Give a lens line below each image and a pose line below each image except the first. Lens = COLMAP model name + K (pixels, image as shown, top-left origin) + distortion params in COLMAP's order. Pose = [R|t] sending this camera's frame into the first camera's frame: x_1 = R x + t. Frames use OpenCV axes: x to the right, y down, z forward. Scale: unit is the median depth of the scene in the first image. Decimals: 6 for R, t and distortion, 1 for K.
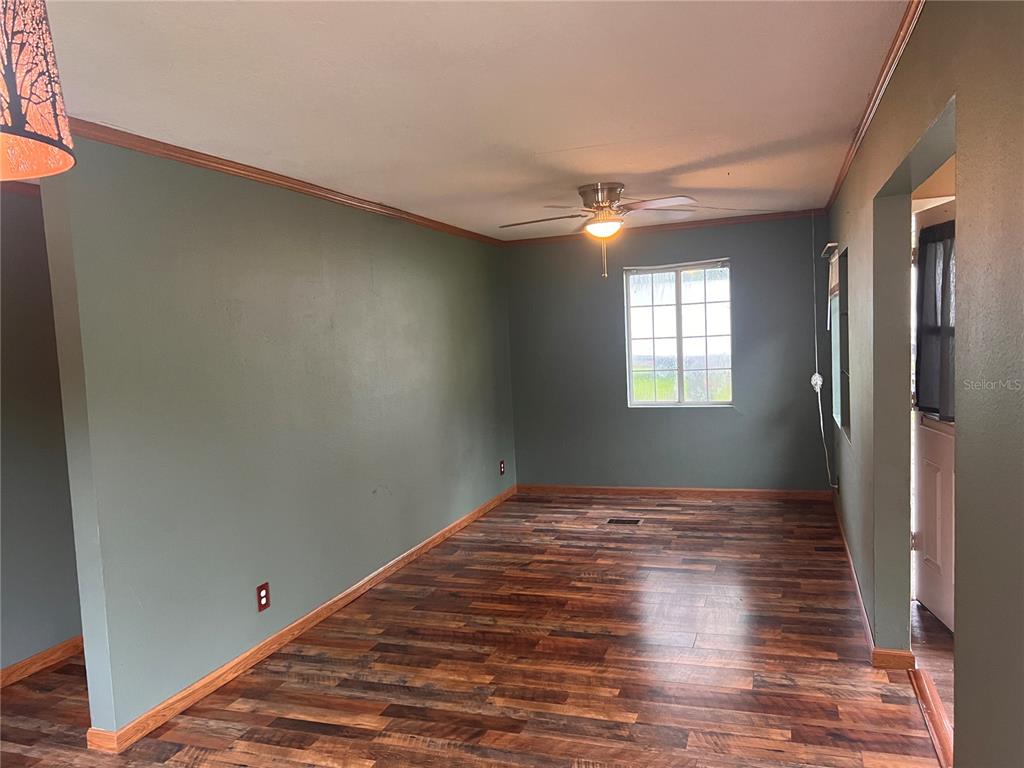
lens RADIAL K [[768.1, 0, 506.0], [0, 768.1, 385.6], [0, 0, 1]] dist [0.094566, -0.180586]
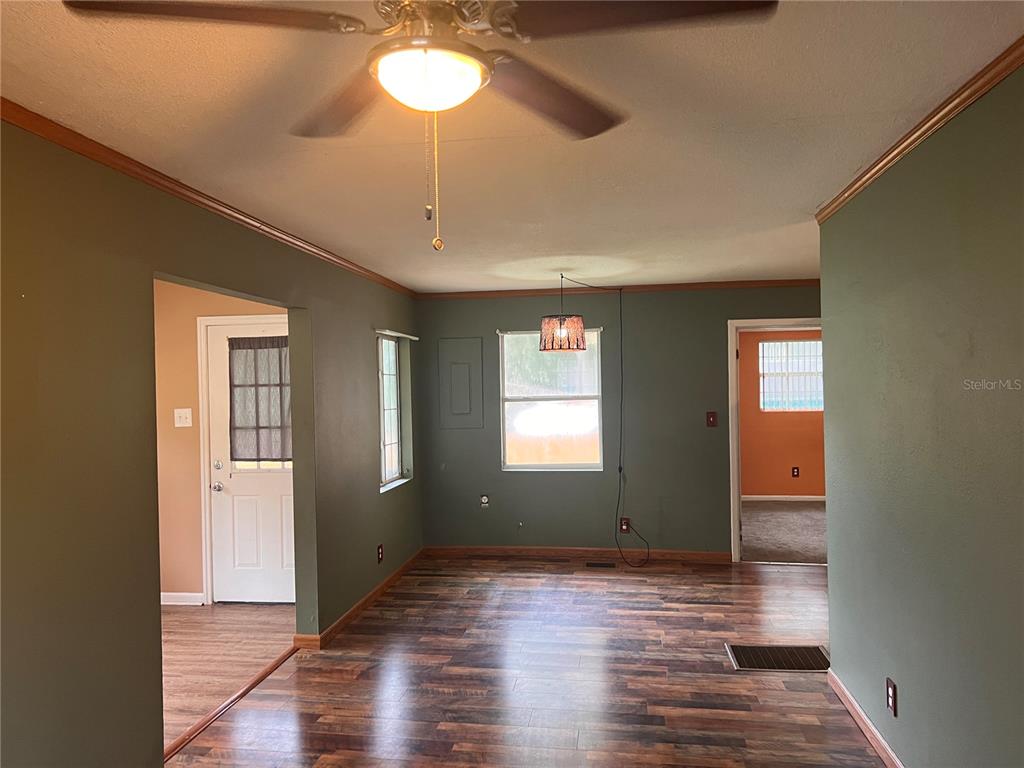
lens RADIAL K [[768.1, 0, 506.0], [0, 768.1, 385.6], [0, 0, 1]] dist [0.094566, -0.180586]
pose [[-0.977361, 0.069816, -0.199729, 0.245475], [0.054415, 0.995179, 0.081593, -0.154106], [0.204463, 0.068877, -0.976448, 1.957900]]
